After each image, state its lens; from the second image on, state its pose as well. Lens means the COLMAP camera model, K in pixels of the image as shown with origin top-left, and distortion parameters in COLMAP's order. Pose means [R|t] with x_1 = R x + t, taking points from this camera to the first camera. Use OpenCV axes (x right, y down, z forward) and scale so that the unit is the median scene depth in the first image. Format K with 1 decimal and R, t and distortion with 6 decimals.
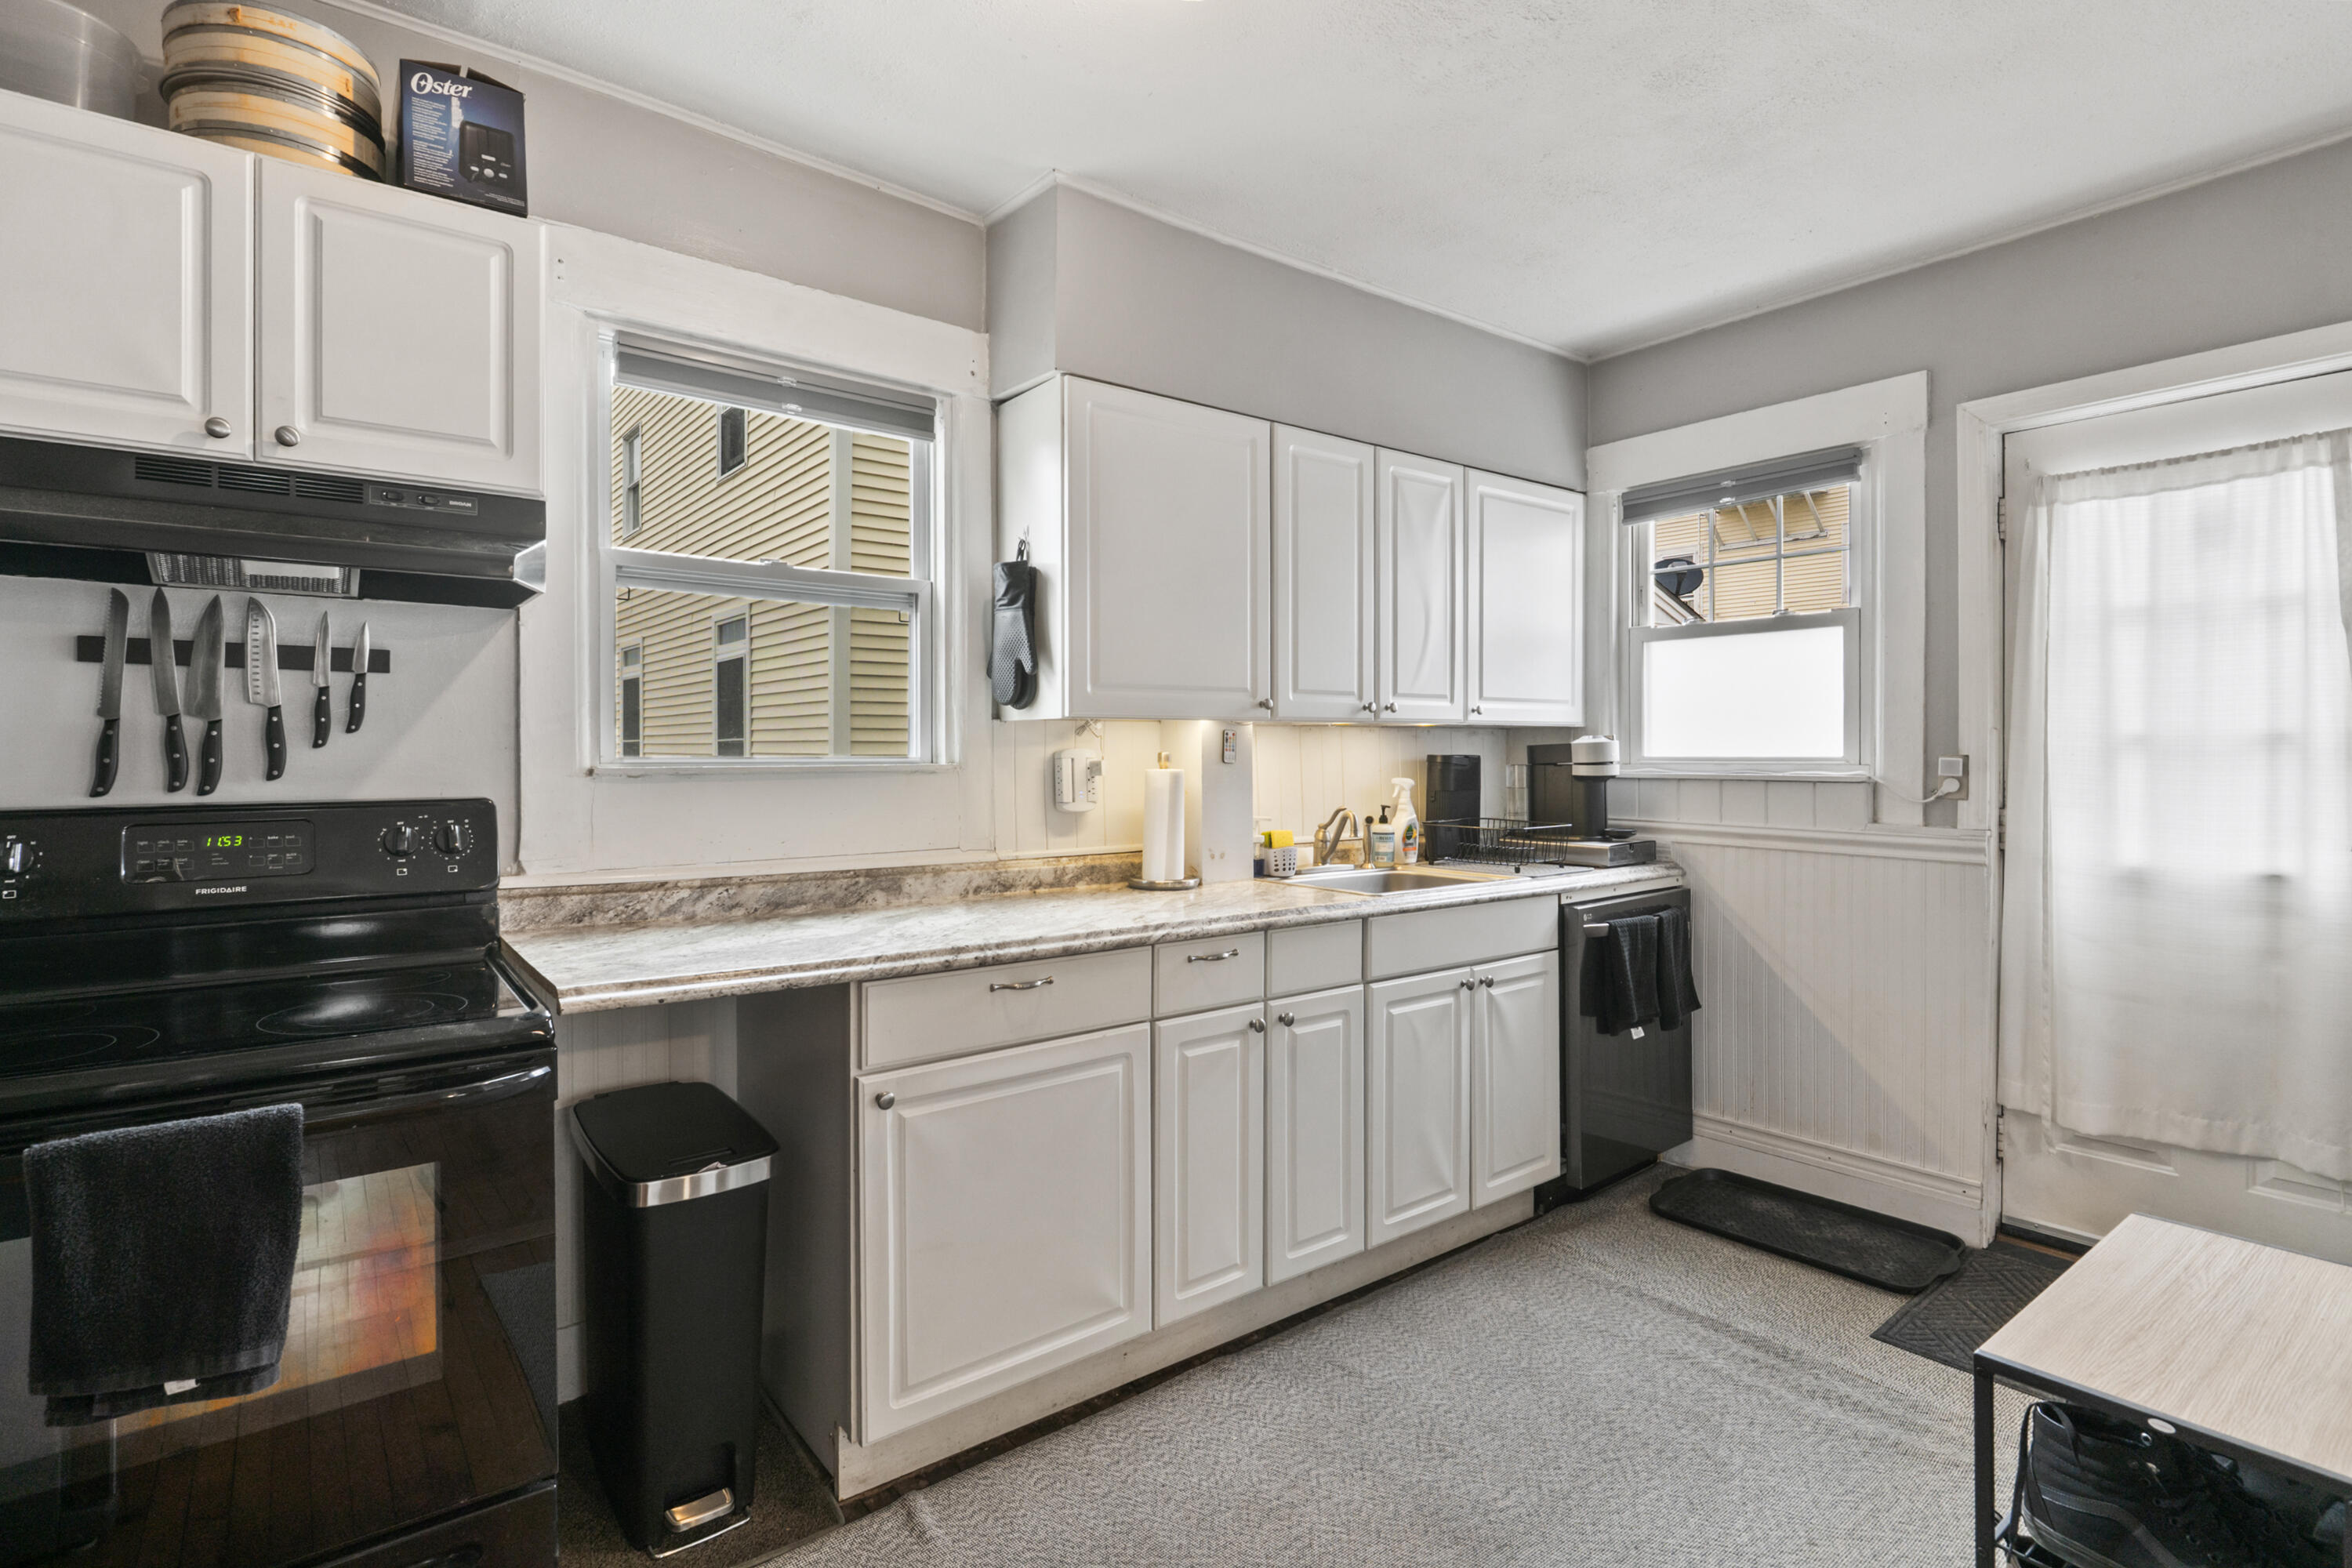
lens RADIAL K [[1126.6, 0, 1162.5], [0, 1126.6, 761.6], [0, 0, 1]] dist [-0.004350, -0.002453]
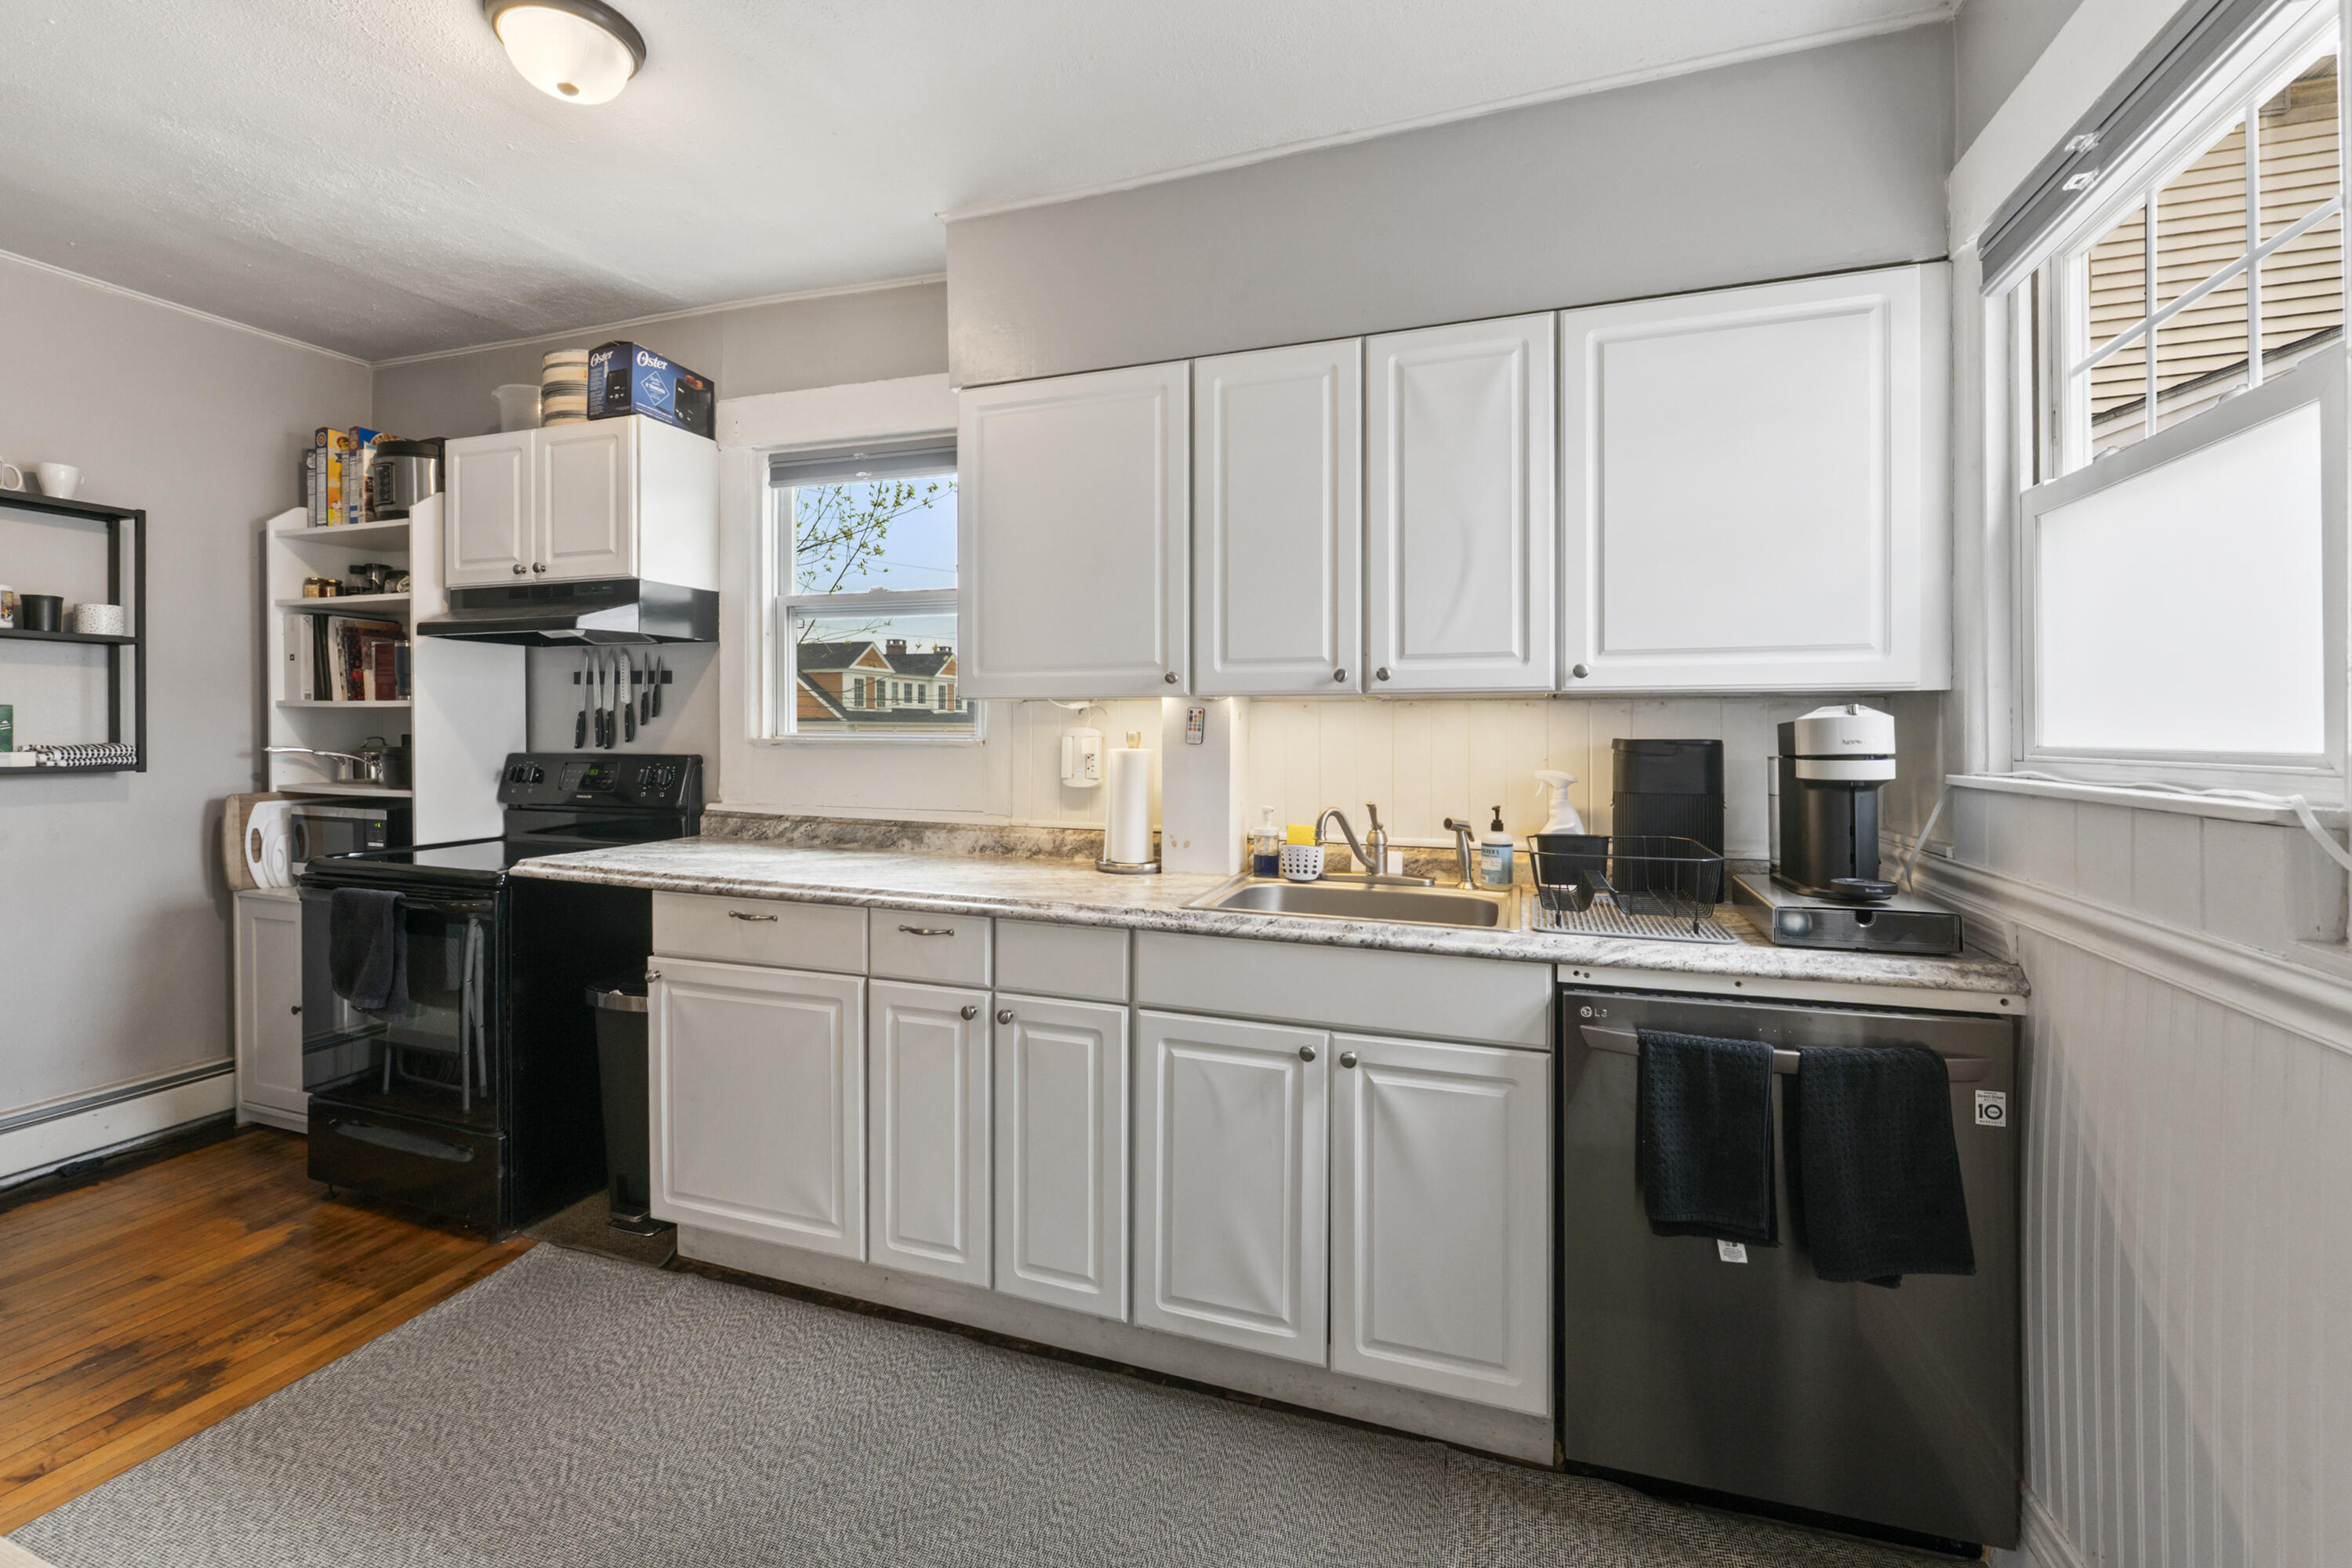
lens RADIAL K [[988.0, 0, 1171.7], [0, 988.0, 736.0], [0, 0, 1]] dist [-0.010951, 0.000536]
pose [[0.548838, 0.008457, -0.835886, 0.756783], [-0.014052, 0.999901, 0.000889, -0.005548], [0.835810, 0.011258, 0.548903, 0.578376]]
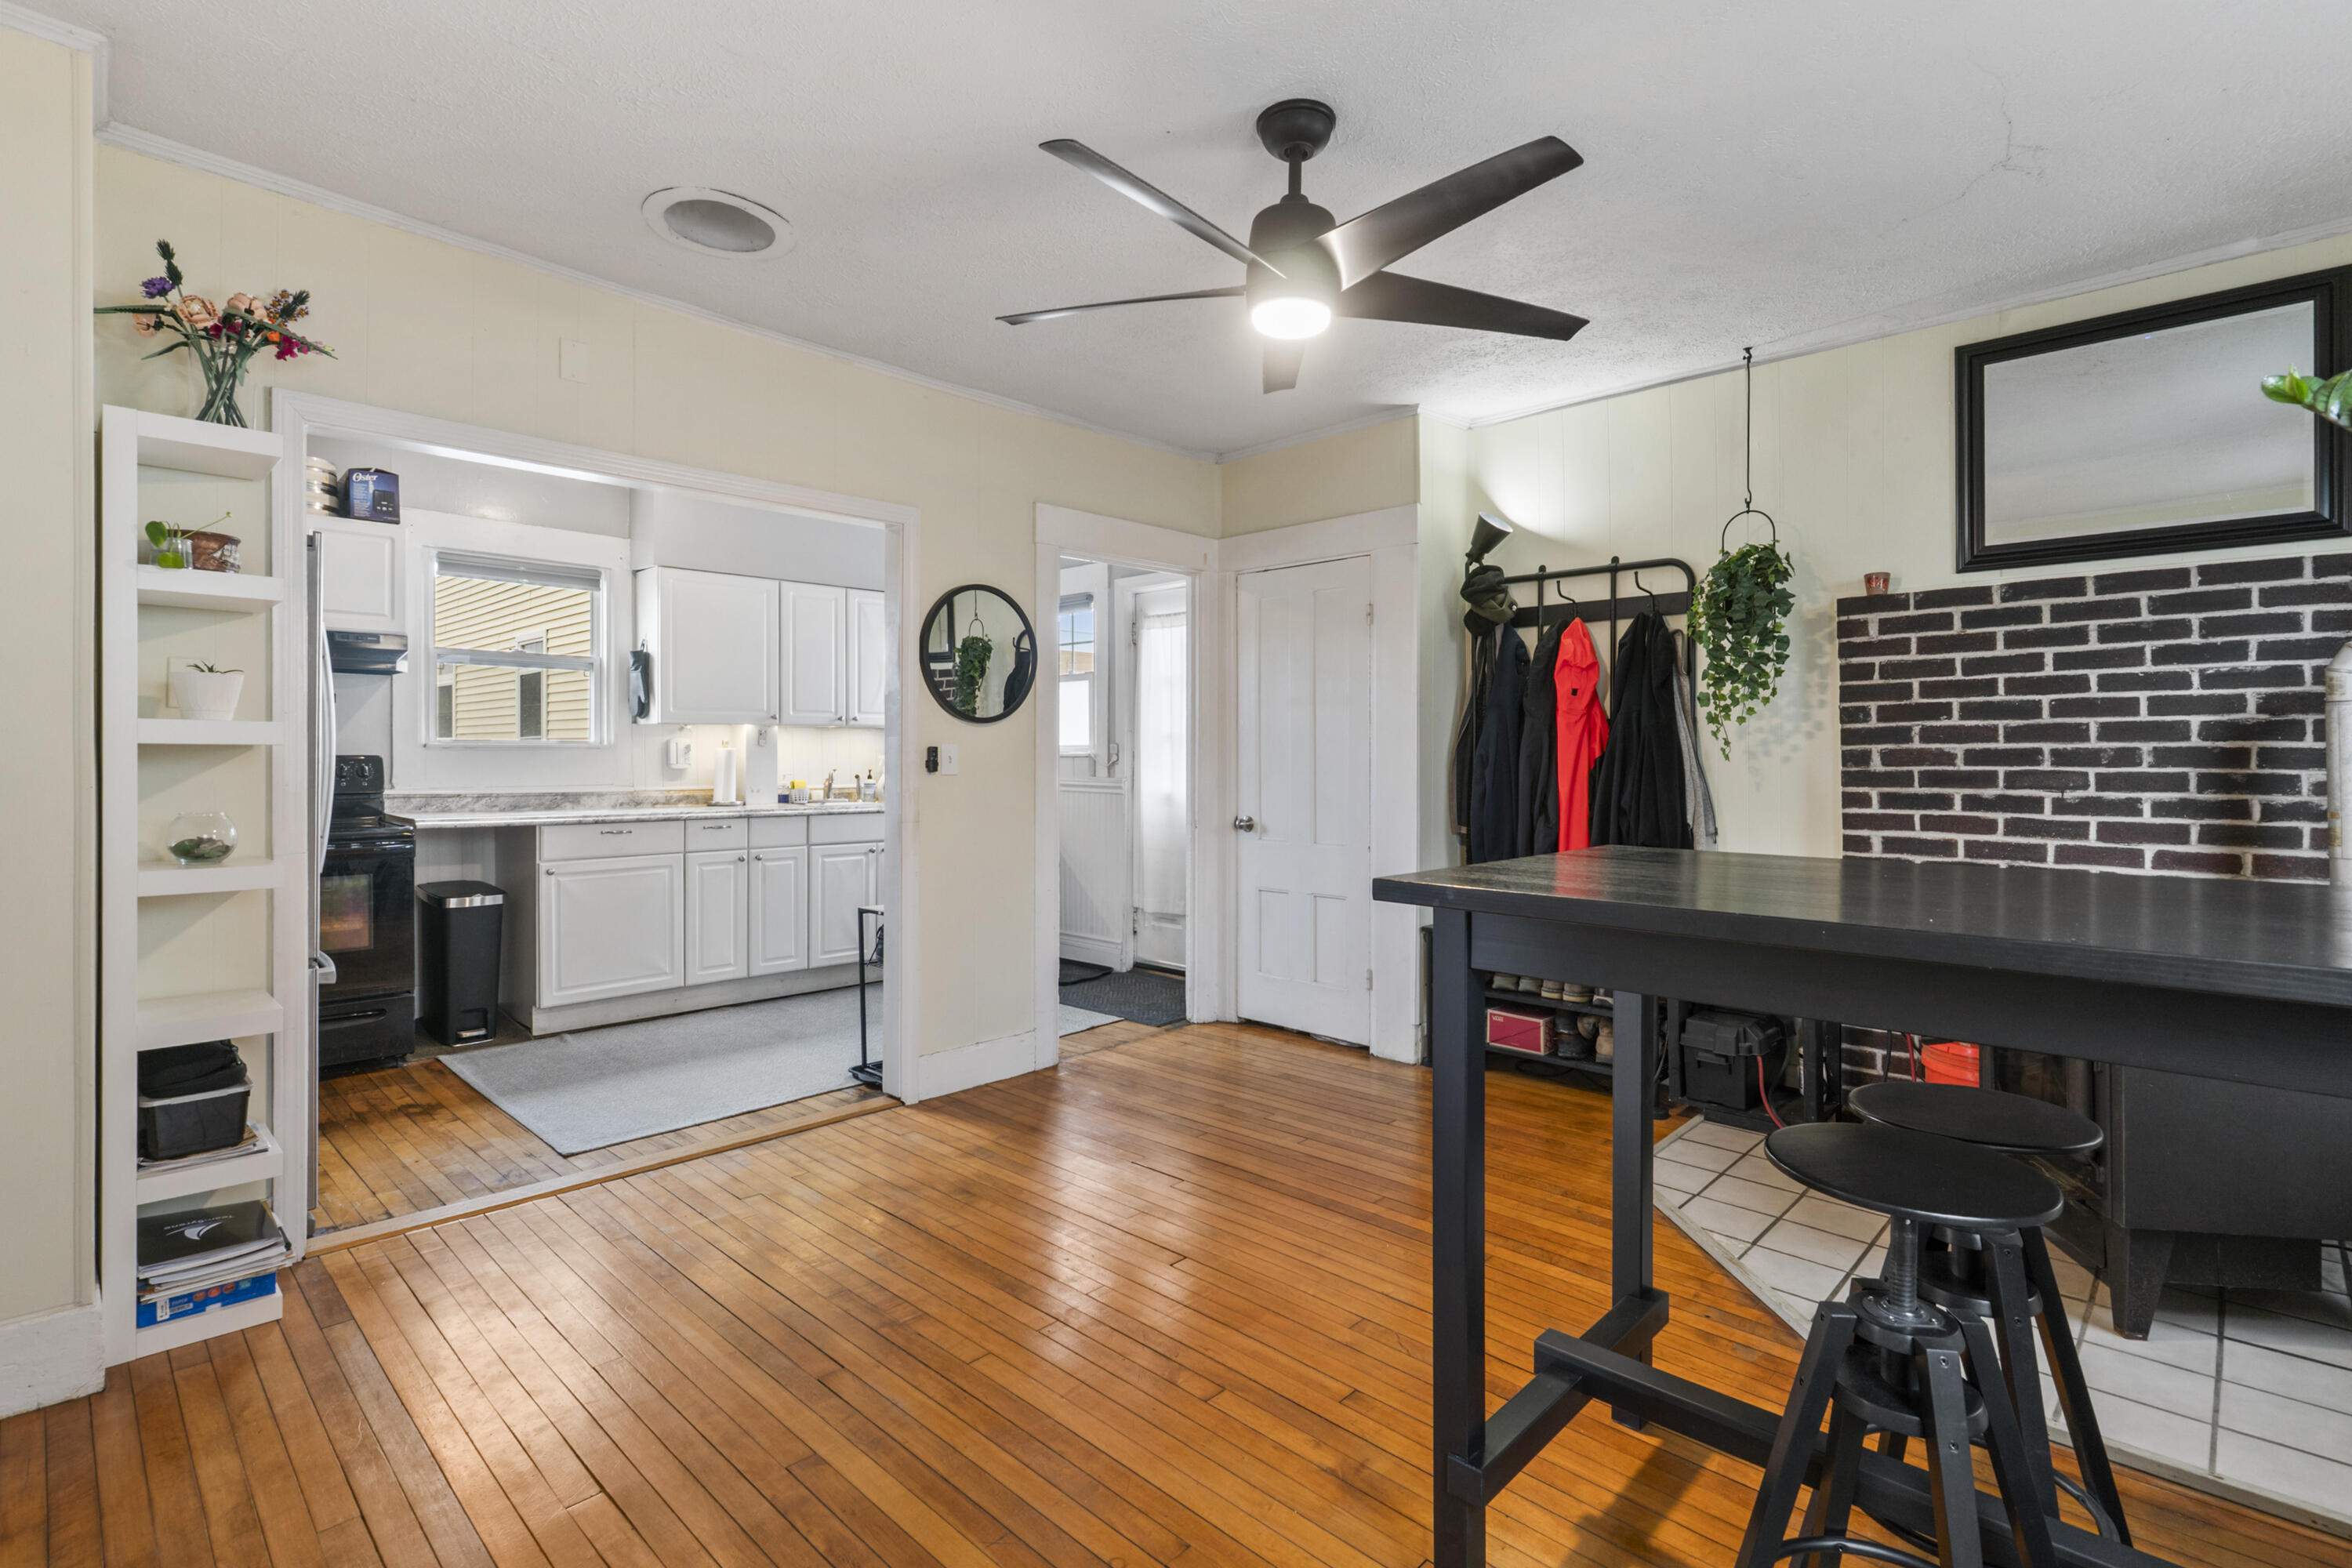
lens RADIAL K [[1093.1, 0, 1172.0], [0, 1093.1, 764.2], [0, 0, 1]] dist [-0.011237, 0.000767]
pose [[0.989243, 0.002029, 0.146267, 0.530856], [-0.002156, 0.999997, 0.000710, 0.033667], [-0.146265, -0.001018, 0.989245, -1.115786]]
